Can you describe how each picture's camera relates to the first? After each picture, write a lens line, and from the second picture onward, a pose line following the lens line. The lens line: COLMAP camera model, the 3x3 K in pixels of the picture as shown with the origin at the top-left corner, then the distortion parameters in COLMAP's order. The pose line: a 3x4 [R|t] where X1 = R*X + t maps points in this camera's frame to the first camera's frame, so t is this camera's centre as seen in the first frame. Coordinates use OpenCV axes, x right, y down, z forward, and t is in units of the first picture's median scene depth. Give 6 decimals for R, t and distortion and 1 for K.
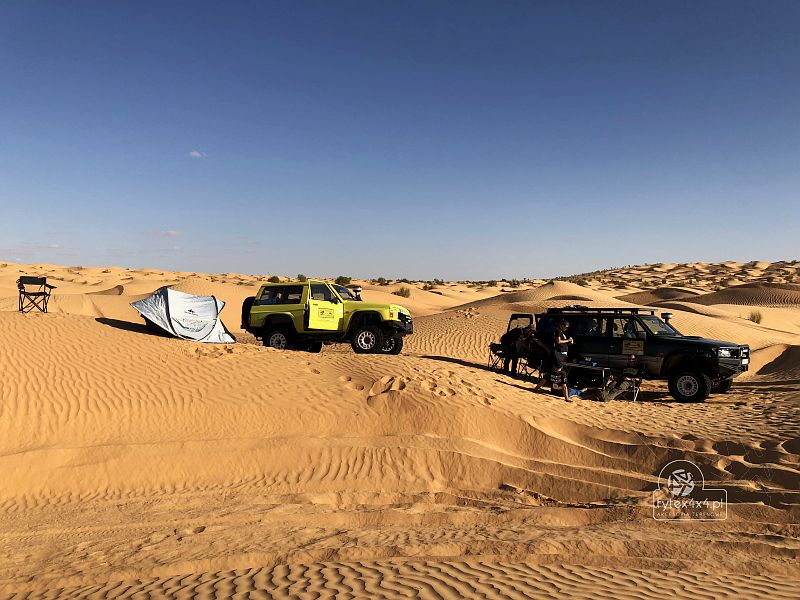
lens RADIAL K [[702.2, 0, 399.4], [0, 702.2, 300.3], [0, 0, 1]] dist [0.017845, -0.010737]
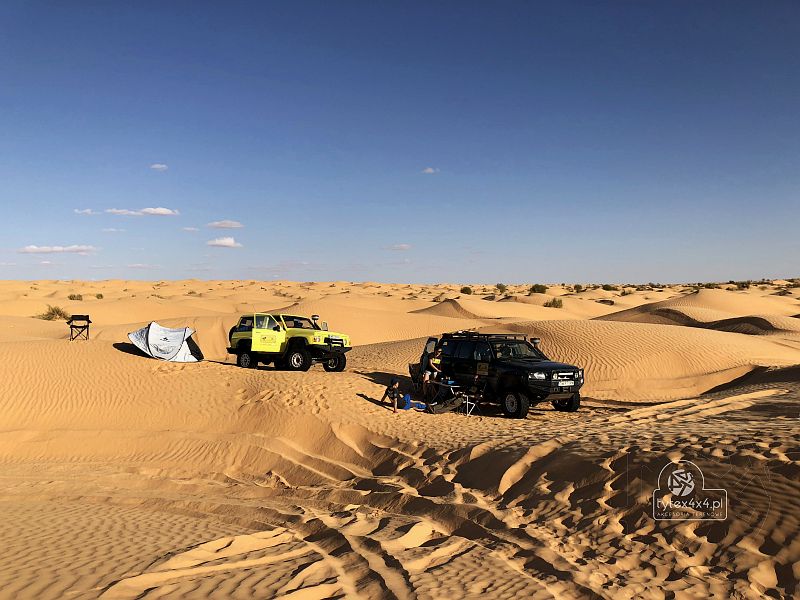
lens RADIAL K [[702.2, 0, 401.4], [0, 702.2, 301.0], [0, 0, 1]] dist [0.017845, -0.010737]
pose [[0.935508, -0.019470, -0.352769, 0.586280], [0.017807, 0.999810, -0.007957, -0.036896], [0.352857, 0.001162, 0.935677, -0.130351]]
